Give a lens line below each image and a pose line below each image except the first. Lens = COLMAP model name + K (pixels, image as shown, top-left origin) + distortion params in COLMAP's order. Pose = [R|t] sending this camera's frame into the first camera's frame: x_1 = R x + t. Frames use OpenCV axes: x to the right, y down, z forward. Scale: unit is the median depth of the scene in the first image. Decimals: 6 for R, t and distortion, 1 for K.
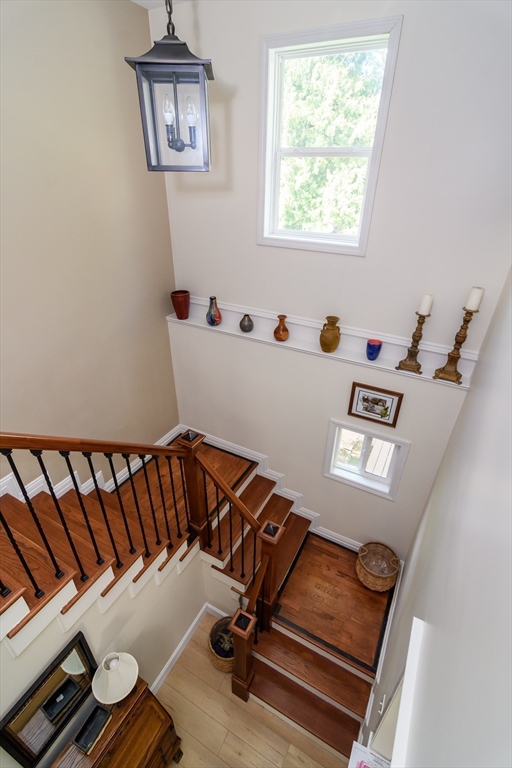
lens RADIAL K [[369.3, 0, 256.0], [0, 369.3, 385.2], [0, 0, 1]] dist [-0.005557, 0.000788]
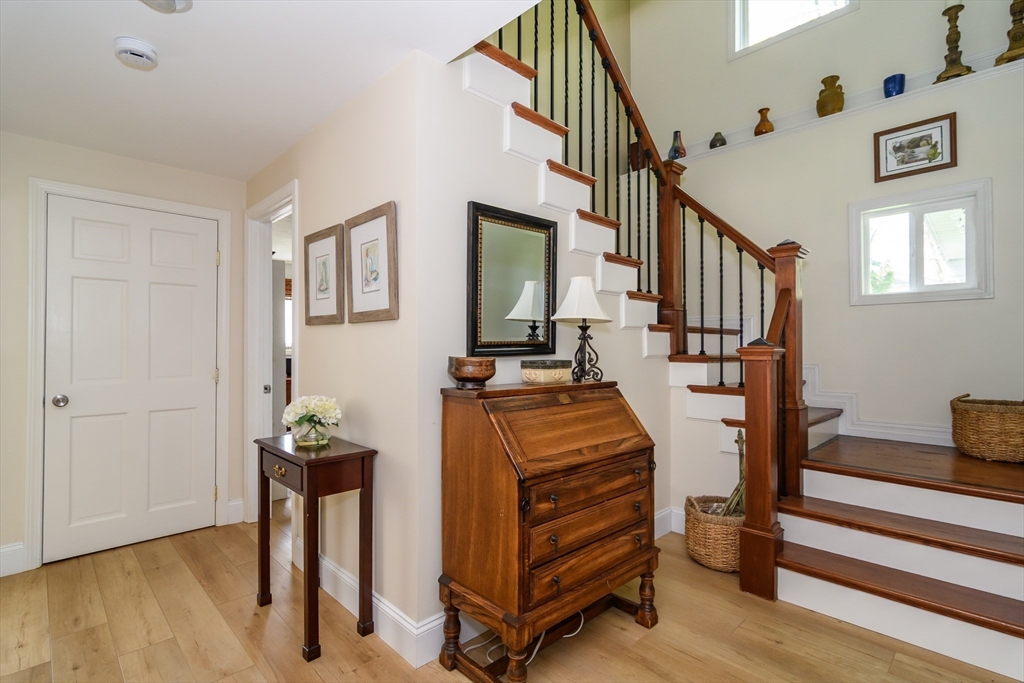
lens RADIAL K [[492.3, 0, 511.7], [0, 492.3, 343.1], [0, 0, 1]] dist [-0.005557, 0.000788]
pose [[0.955173, -0.018425, -0.295474, -0.178020], [-0.138083, 0.855120, -0.499702, 1.015711], [0.261873, 0.518102, 0.814244, 0.173017]]
